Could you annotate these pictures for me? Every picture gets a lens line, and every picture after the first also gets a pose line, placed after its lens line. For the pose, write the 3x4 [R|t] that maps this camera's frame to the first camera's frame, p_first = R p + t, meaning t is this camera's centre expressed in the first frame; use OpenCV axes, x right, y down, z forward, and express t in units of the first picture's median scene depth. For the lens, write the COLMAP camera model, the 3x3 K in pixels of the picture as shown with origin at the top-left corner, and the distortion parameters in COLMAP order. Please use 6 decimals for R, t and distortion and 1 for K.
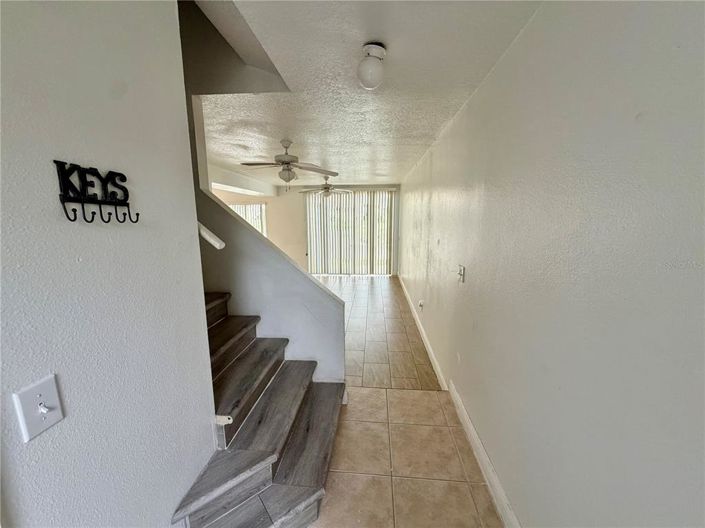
lens RADIAL K [[281.4, 0, 353.3], [0, 281.4, 264.2], [0, 0, 1]] dist [0.001670, -0.000405]
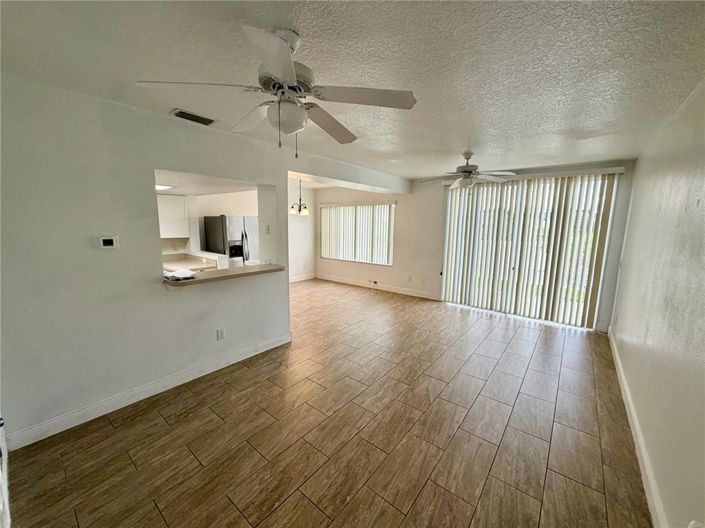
lens RADIAL K [[281.4, 0, 351.6], [0, 281.4, 263.6], [0, 0, 1]] dist [0.001670, -0.000405]
pose [[0.822268, 0.102182, -0.559852, 0.047061], [-0.114085, 0.993376, 0.013747, -0.045464], [0.557548, 0.052567, 0.828478, 0.299057]]
